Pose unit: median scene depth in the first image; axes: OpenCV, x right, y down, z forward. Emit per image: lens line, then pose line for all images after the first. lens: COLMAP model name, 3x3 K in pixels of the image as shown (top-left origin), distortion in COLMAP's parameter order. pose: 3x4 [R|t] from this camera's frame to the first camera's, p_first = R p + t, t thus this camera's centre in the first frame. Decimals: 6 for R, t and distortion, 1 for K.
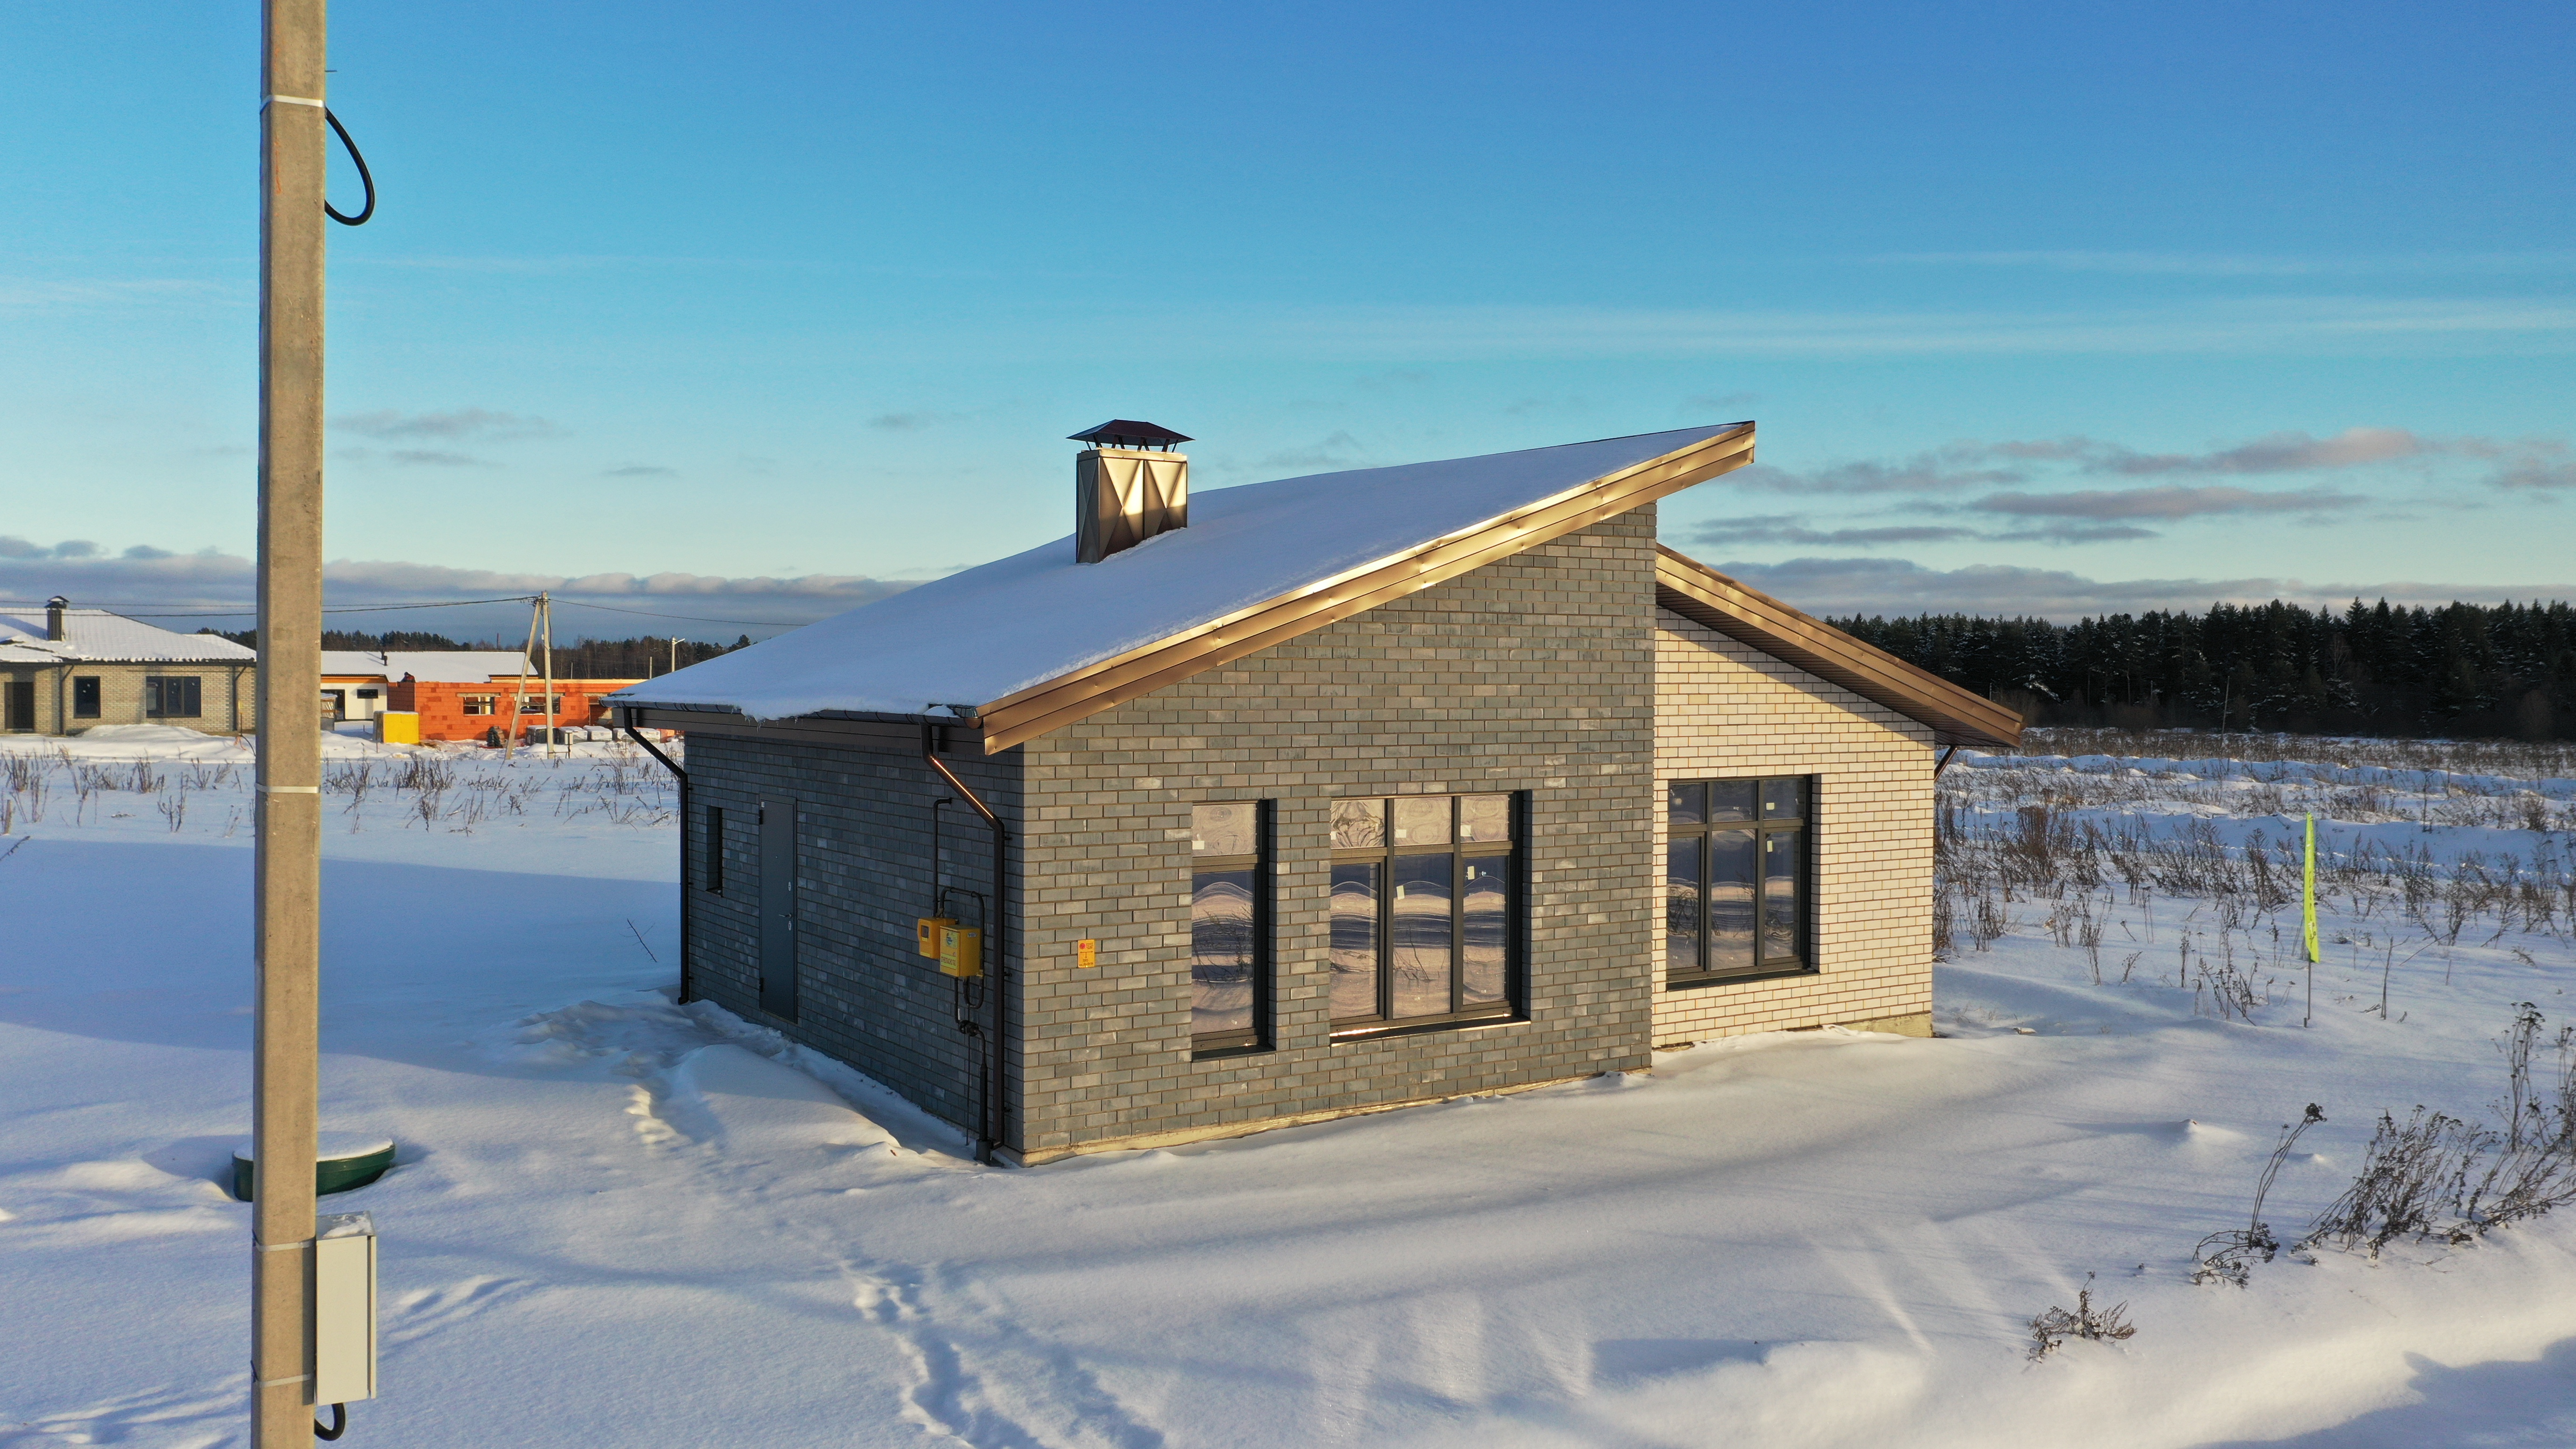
lens RADIAL K [[2065.3, 0, 1287.0], [0, 2065.3, 712.0], [0, 0, 1]] dist [0.007792, 0.010187]
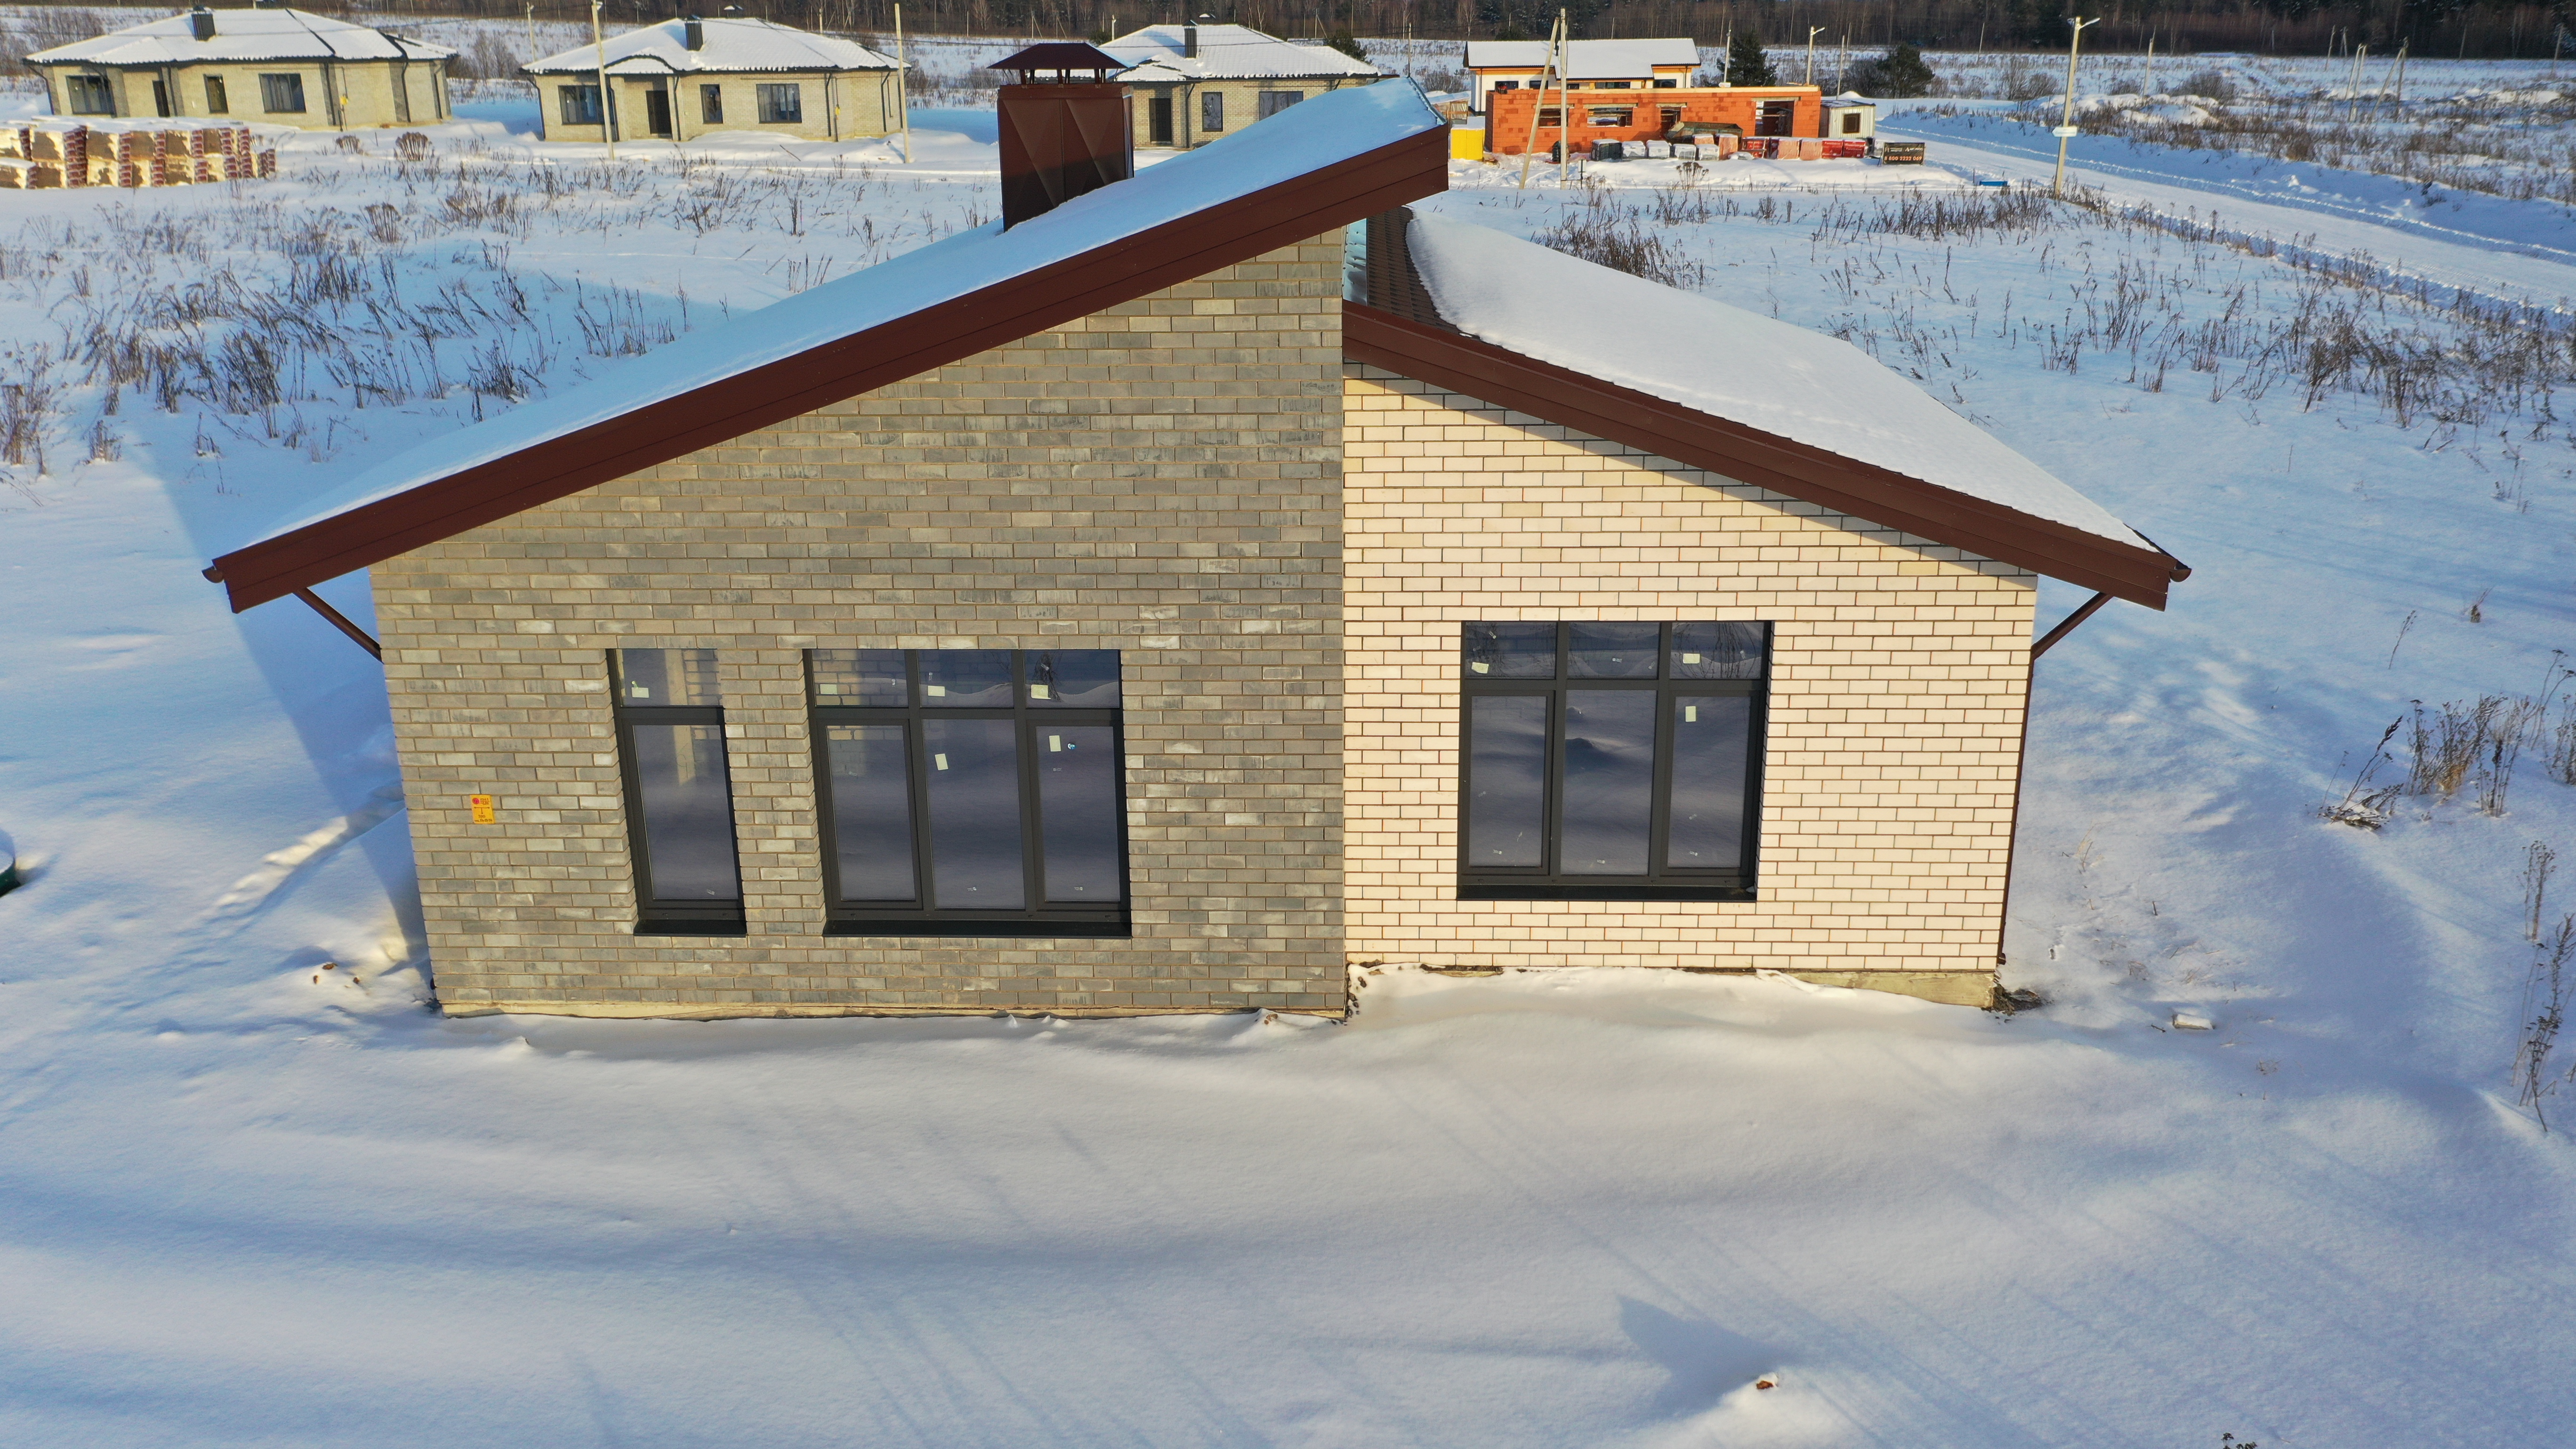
lens RADIAL K [[2065.3, 0, 1296.4], [0, 2065.3, 730.0], [0, 0, 1]] dist [0.007792, 0.010187]
pose [[0.813259, 0.176568, -0.554467, 0.584968], [0.004734, 0.950814, 0.309726, -0.164101], [0.581883, -0.254512, 0.772422, 0.455472]]
